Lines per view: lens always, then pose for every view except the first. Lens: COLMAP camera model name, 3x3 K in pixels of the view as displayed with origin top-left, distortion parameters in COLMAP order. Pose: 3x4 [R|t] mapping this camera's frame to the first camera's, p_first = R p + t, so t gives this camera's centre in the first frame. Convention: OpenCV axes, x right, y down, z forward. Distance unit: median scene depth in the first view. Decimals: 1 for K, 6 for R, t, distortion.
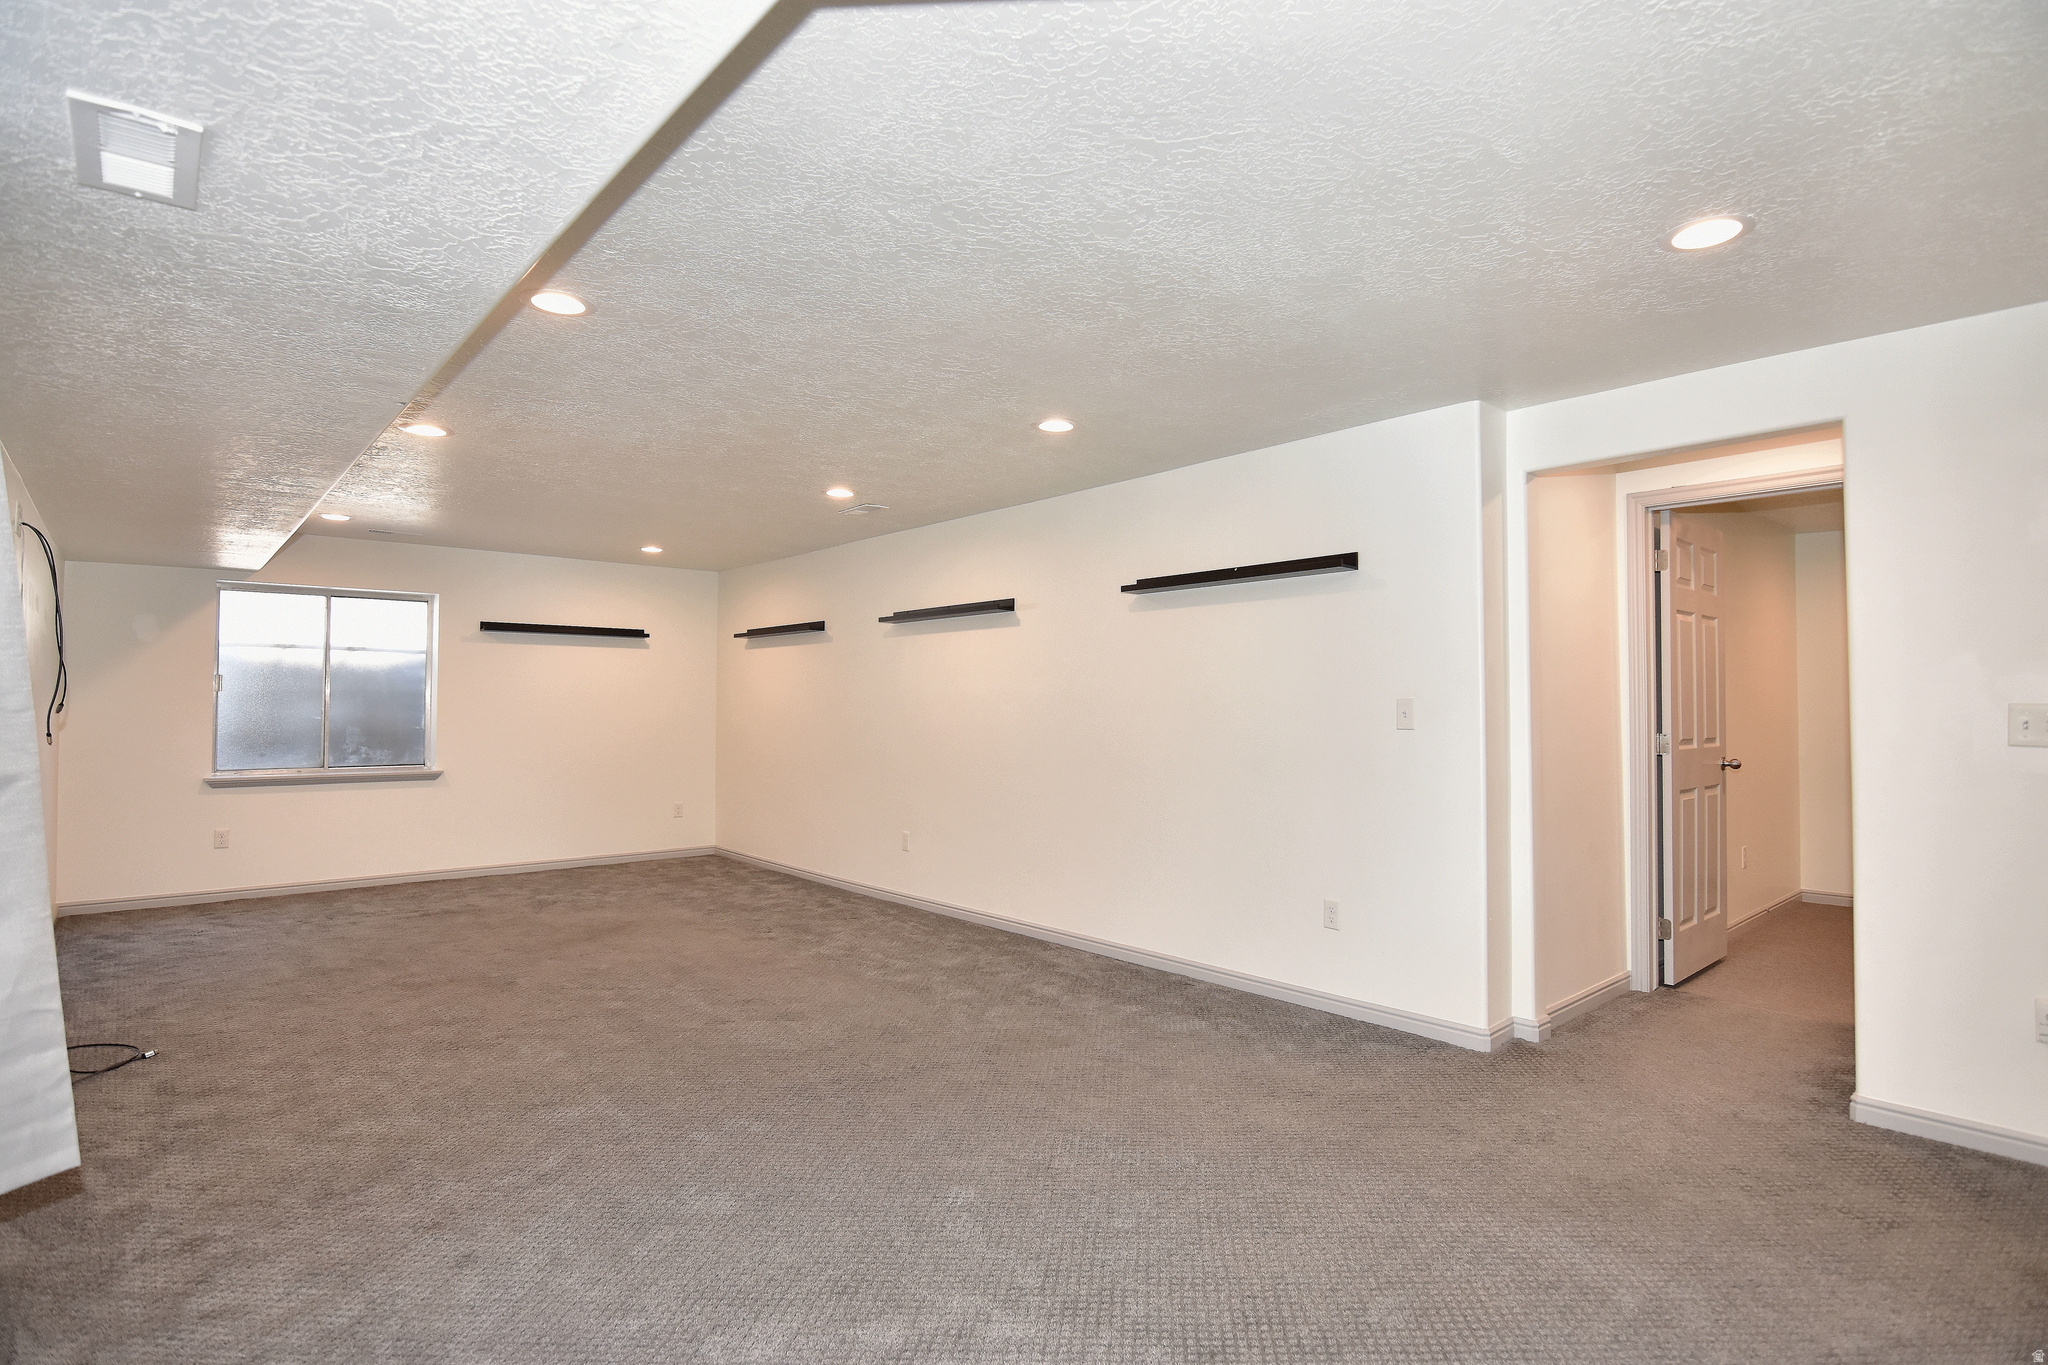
lens RADIAL K [[1039.3, 0, 1024.0], [0, 1039.3, 682.5], [0, 0, 1]] dist [-0.002446, -0.000692]
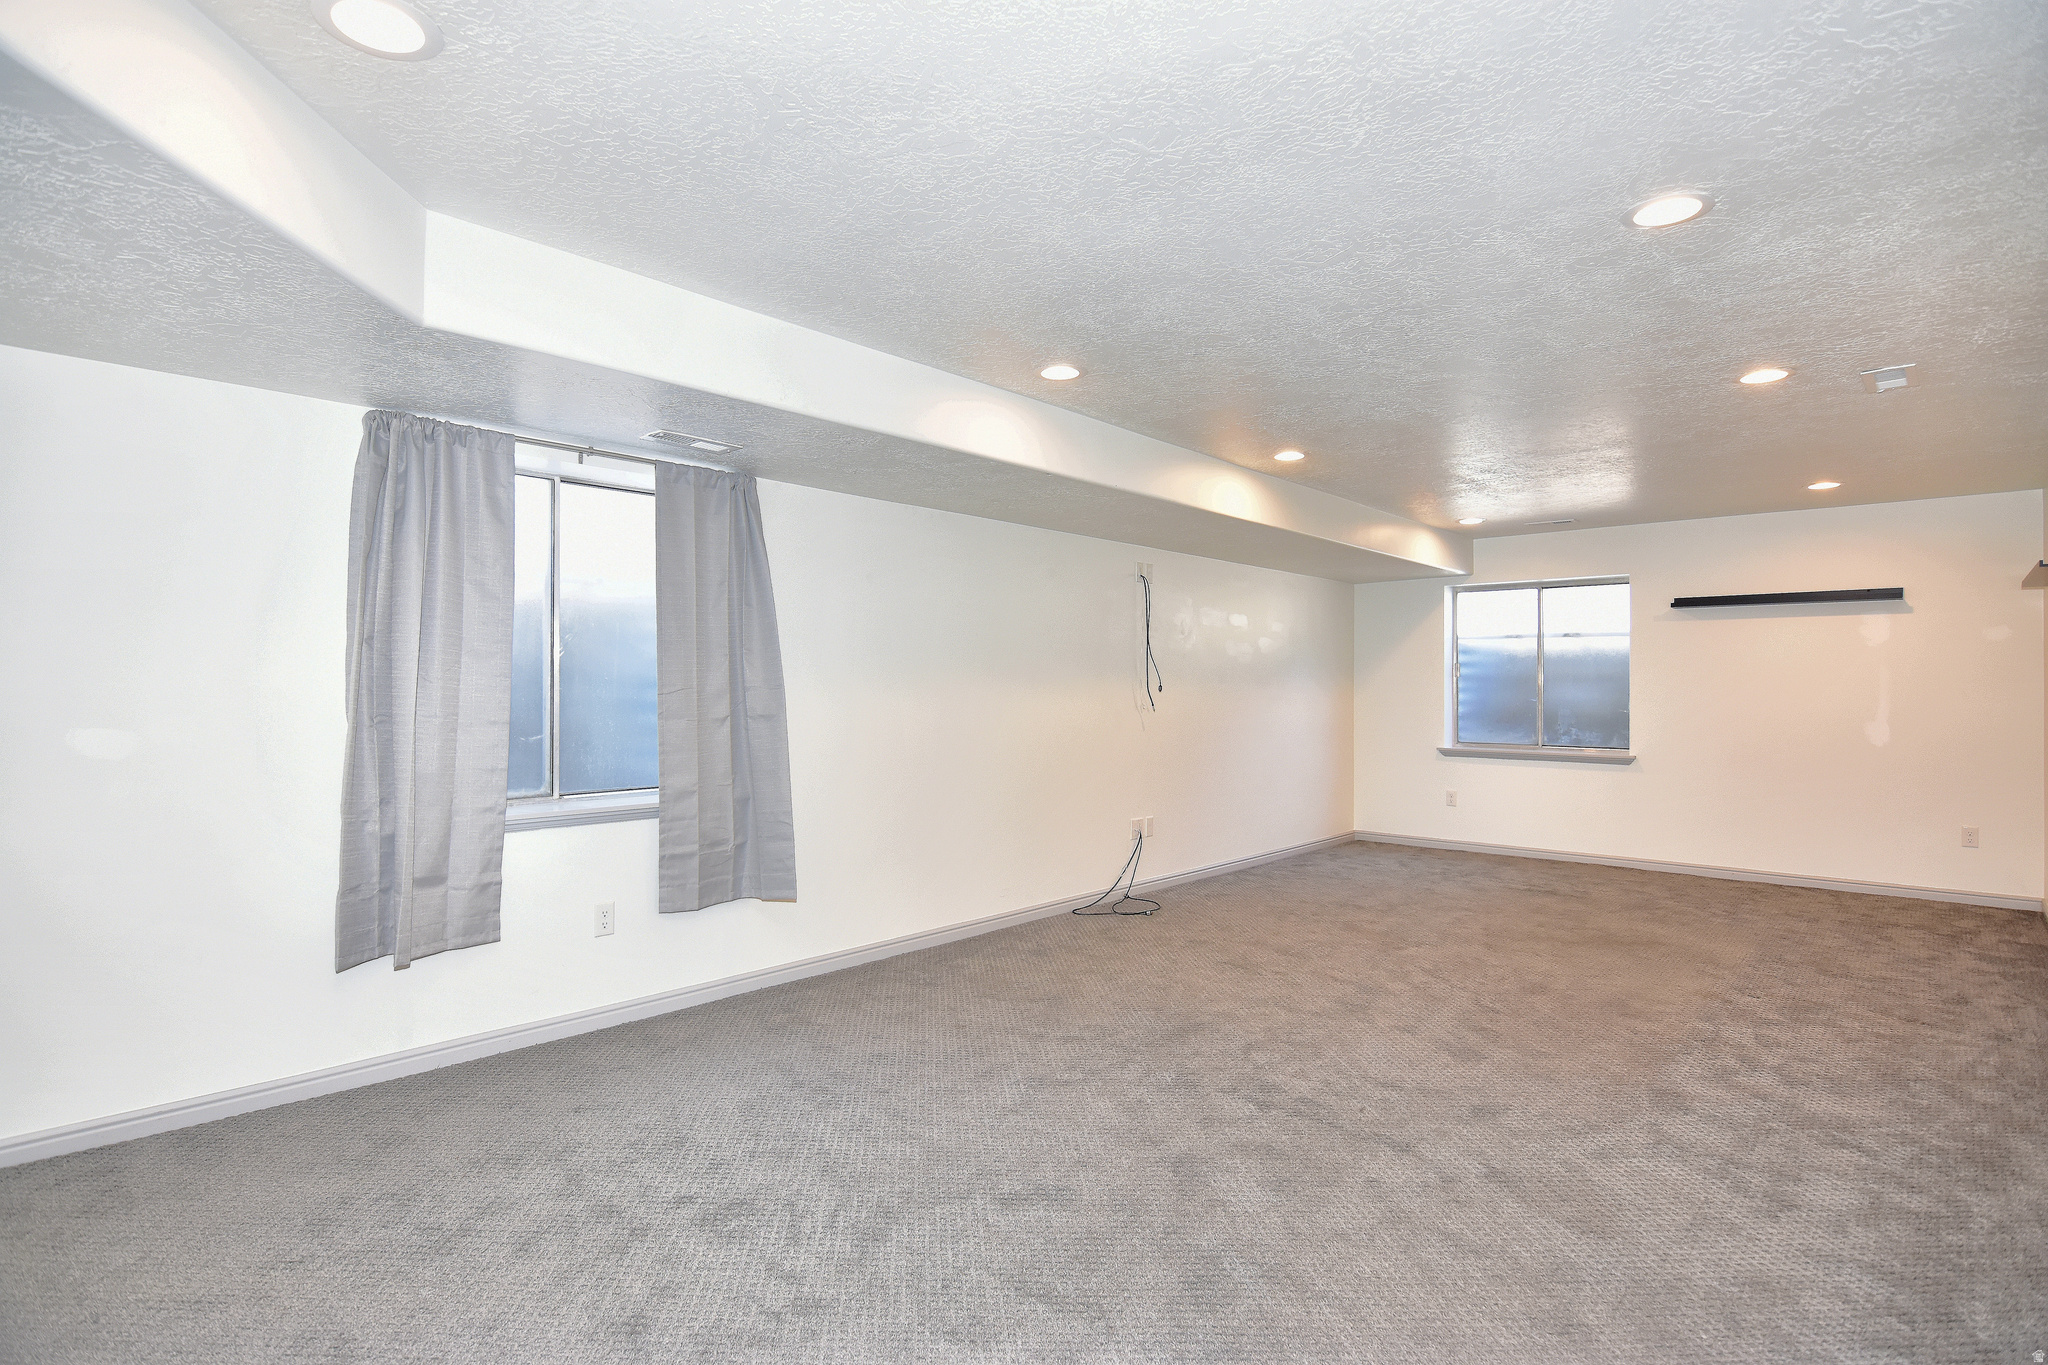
lens RADIAL K [[1039.3, 0, 1024.0], [0, 1039.3, 682.5], [0, 0, 1]] dist [-0.002446, -0.000692]
pose [[0.102673, -0.005328, -0.994701, 0.365039], [0.022941, 0.999732, -0.002988, 0.006321], [0.994451, -0.022512, 0.102768, 0.347799]]
